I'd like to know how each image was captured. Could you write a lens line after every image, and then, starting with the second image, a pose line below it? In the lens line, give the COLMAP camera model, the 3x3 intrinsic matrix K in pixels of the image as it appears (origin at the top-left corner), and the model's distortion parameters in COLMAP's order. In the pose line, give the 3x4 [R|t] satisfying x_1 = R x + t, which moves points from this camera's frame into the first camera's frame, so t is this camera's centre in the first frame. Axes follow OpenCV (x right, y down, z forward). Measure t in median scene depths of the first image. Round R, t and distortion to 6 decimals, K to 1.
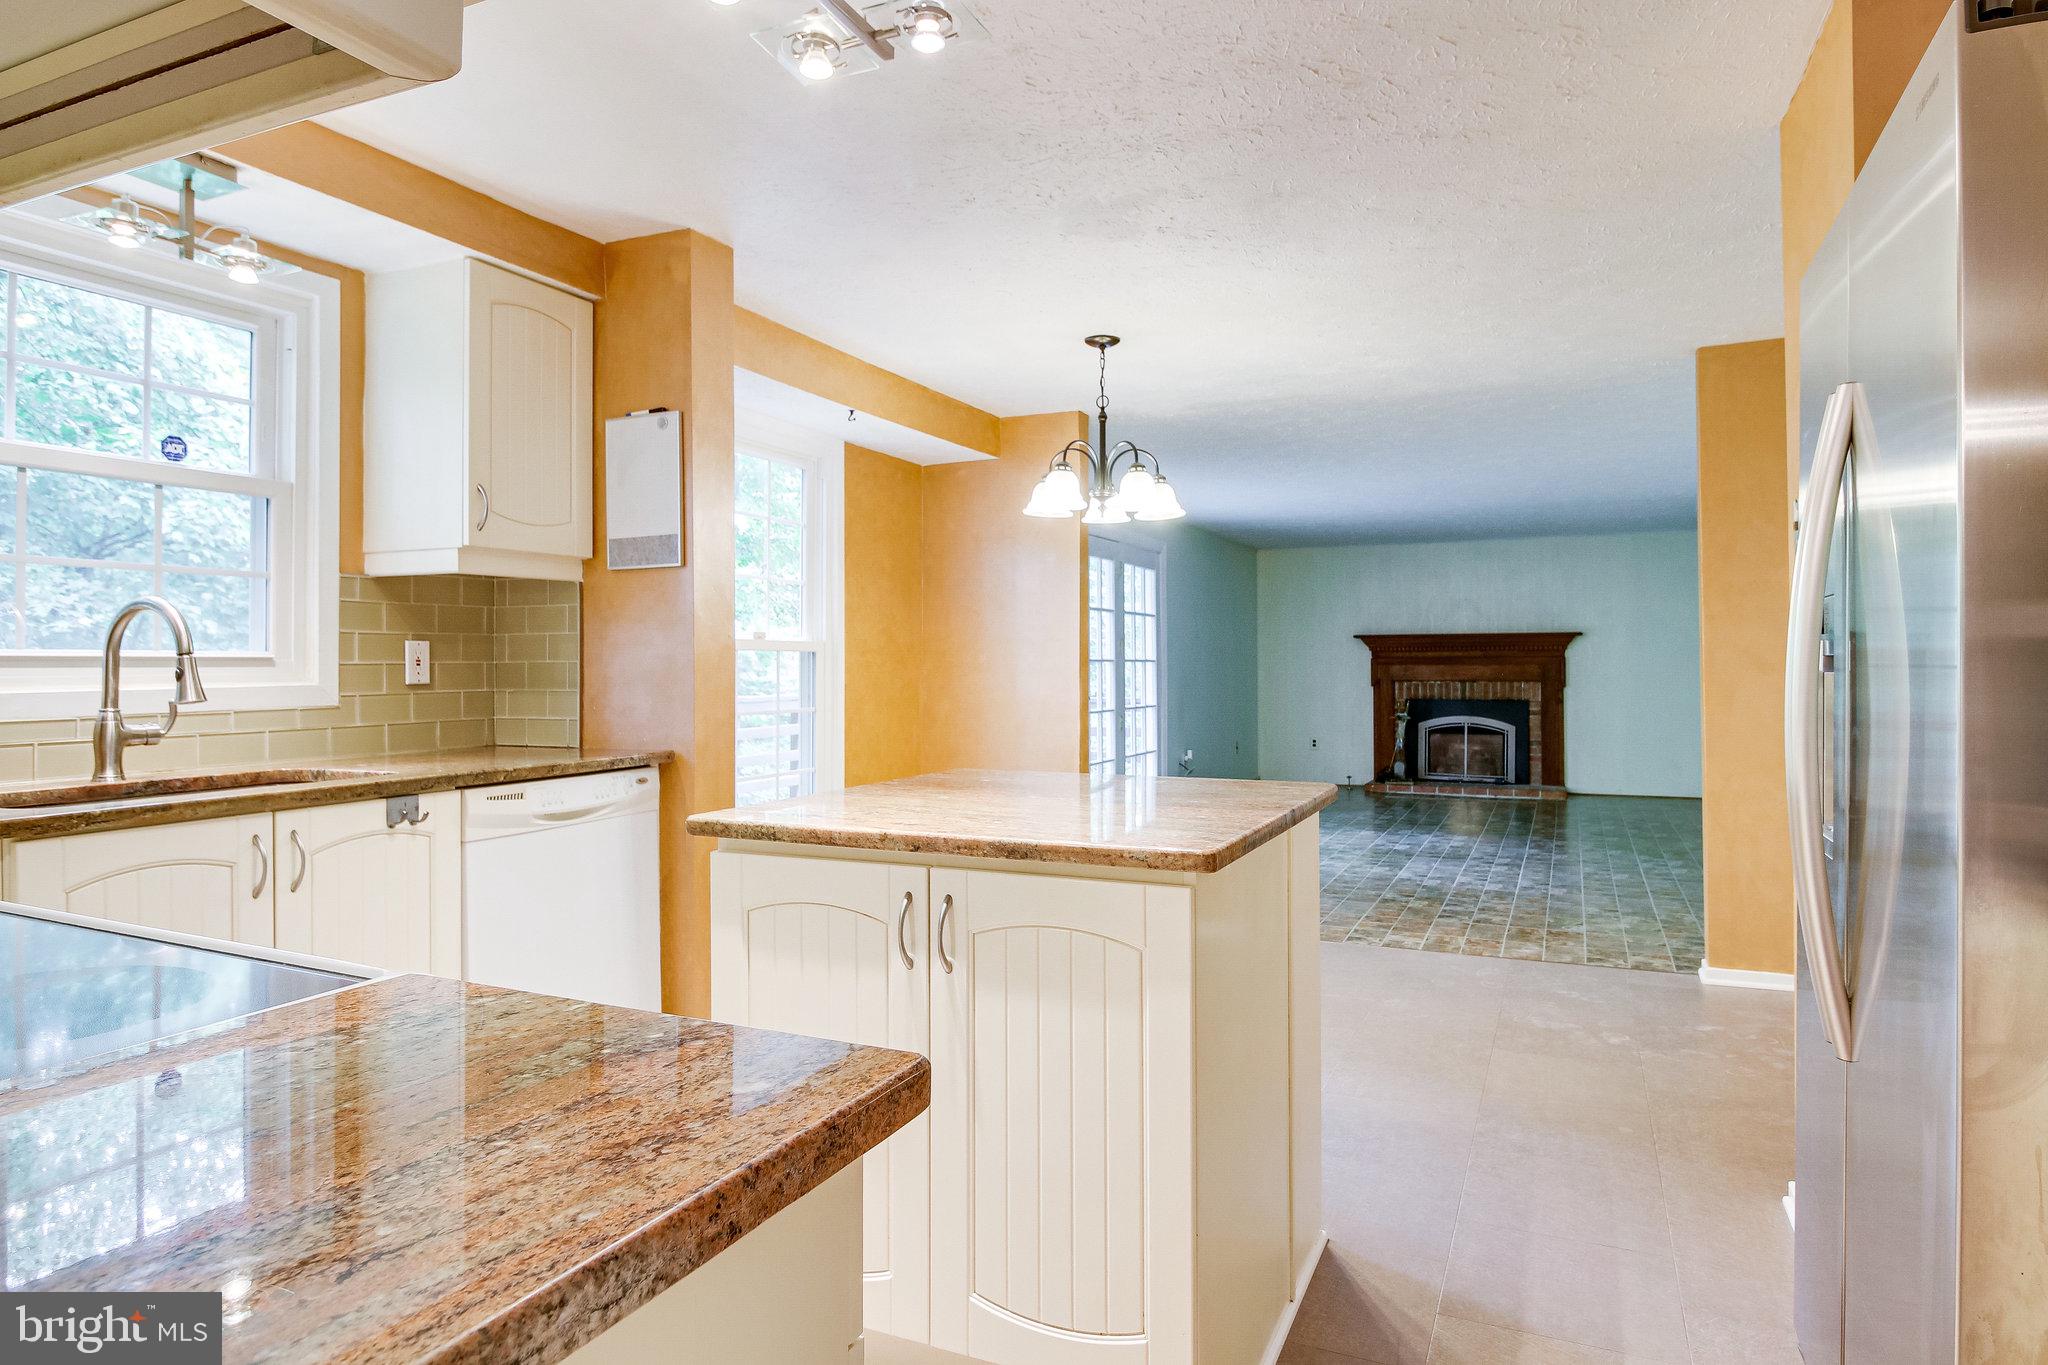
lens RADIAL K [[1147.3, 0, 1072.8], [0, 1147.3, 673.2], [0, 0, 1]] dist [0.000496, 0.000262]
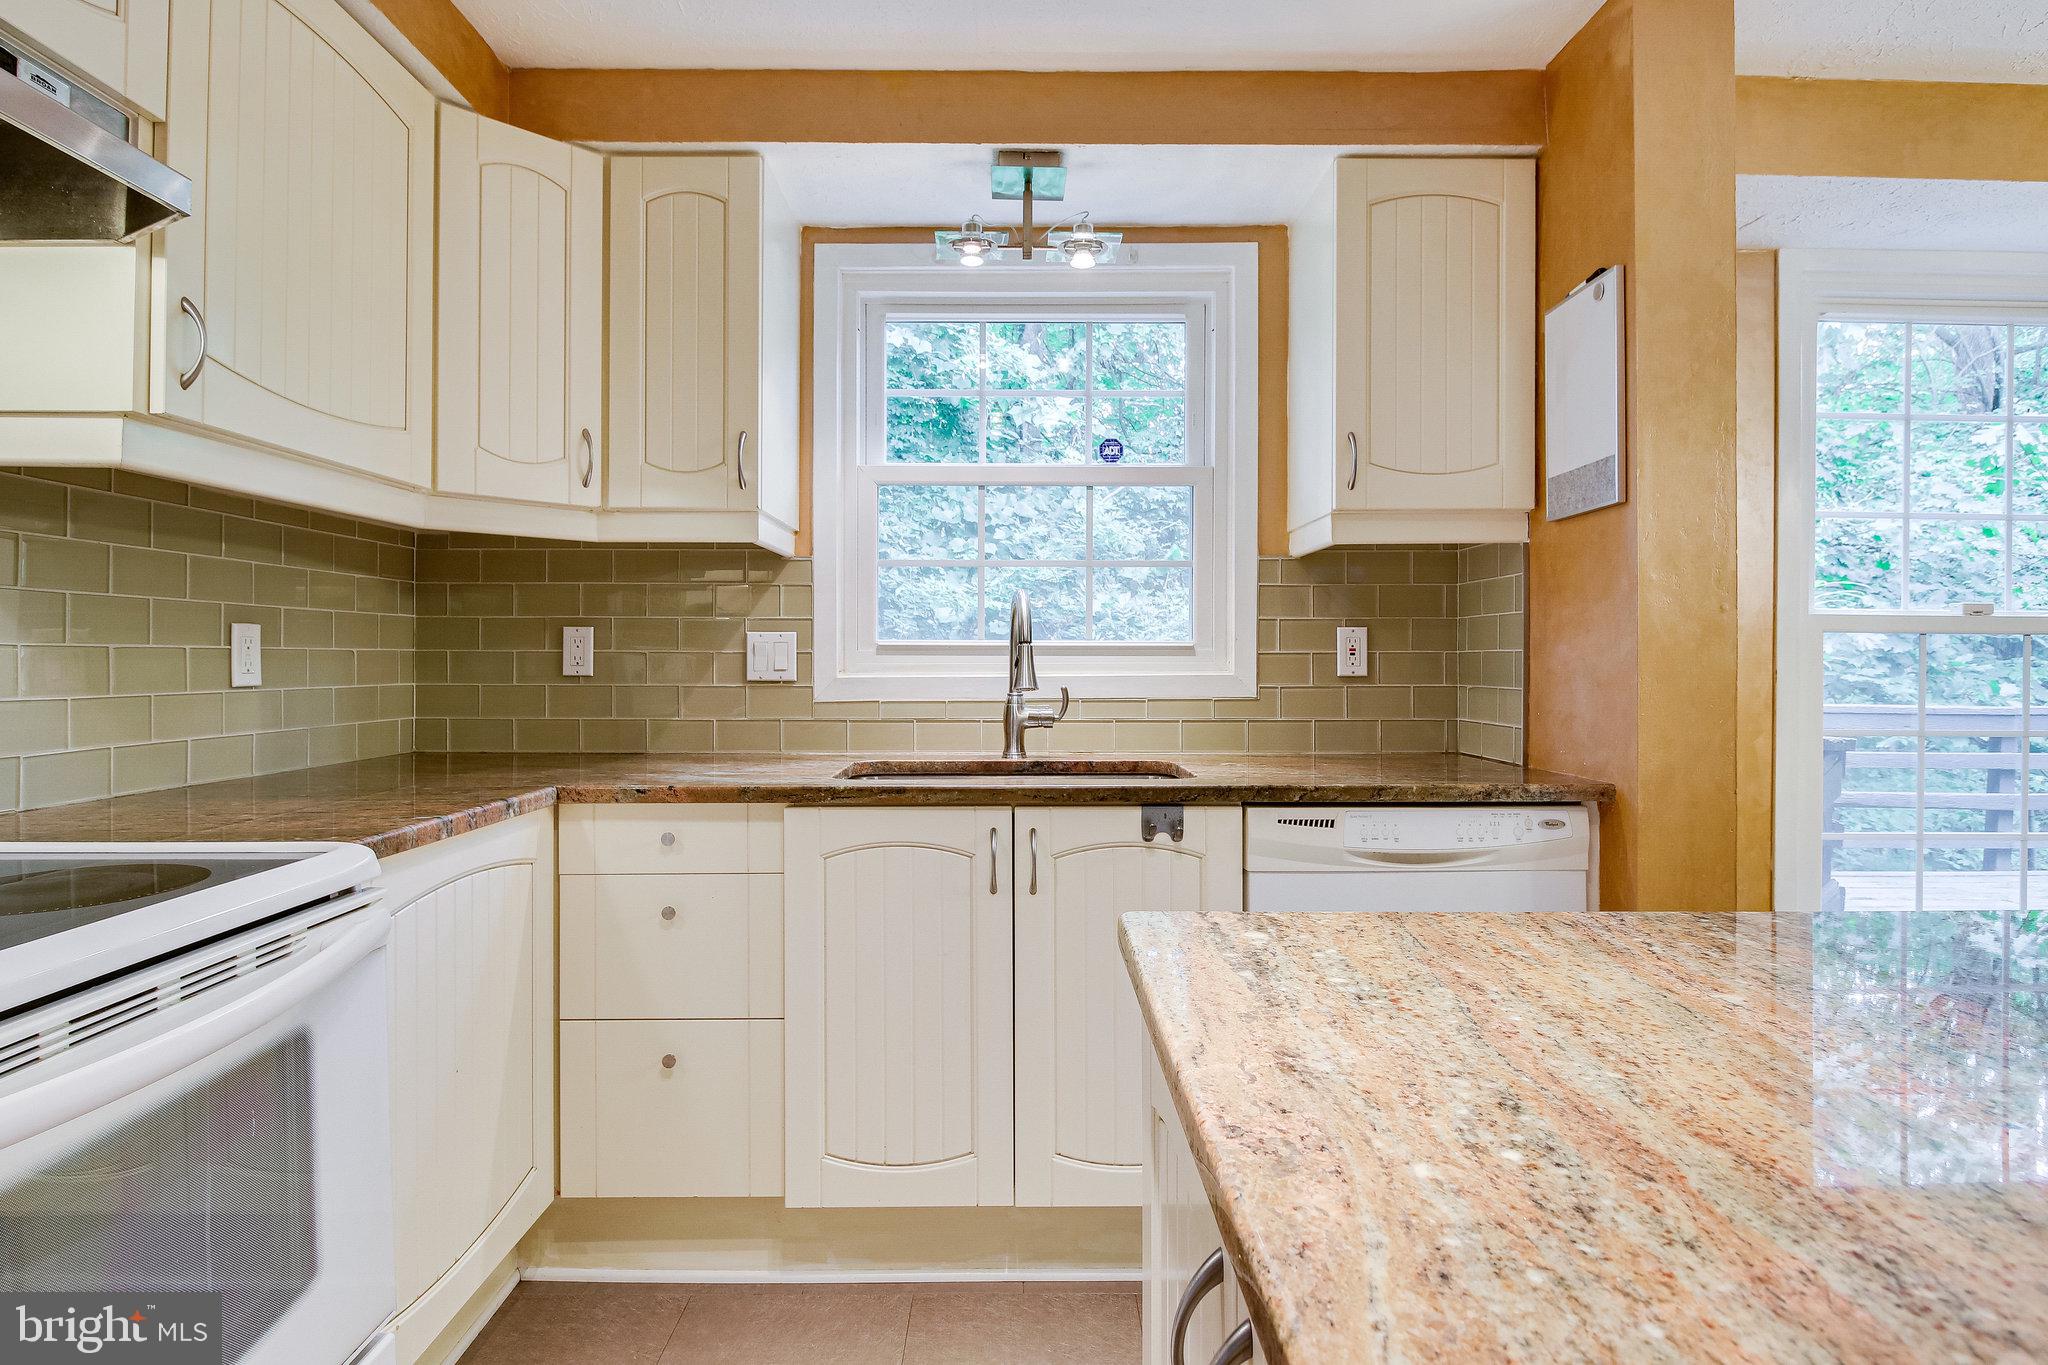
lens RADIAL K [[1078.6, 0, 1017.4], [0, 1078.6, 663.4], [0, 0, 1]] dist [0.000809, -0.000382]
pose [[0.391224, 0.007406, -0.920266, 0.085061], [-0.009815, 0.999944, 0.003875, -0.001085], [0.920243, 0.007516, 0.391275, 0.425878]]
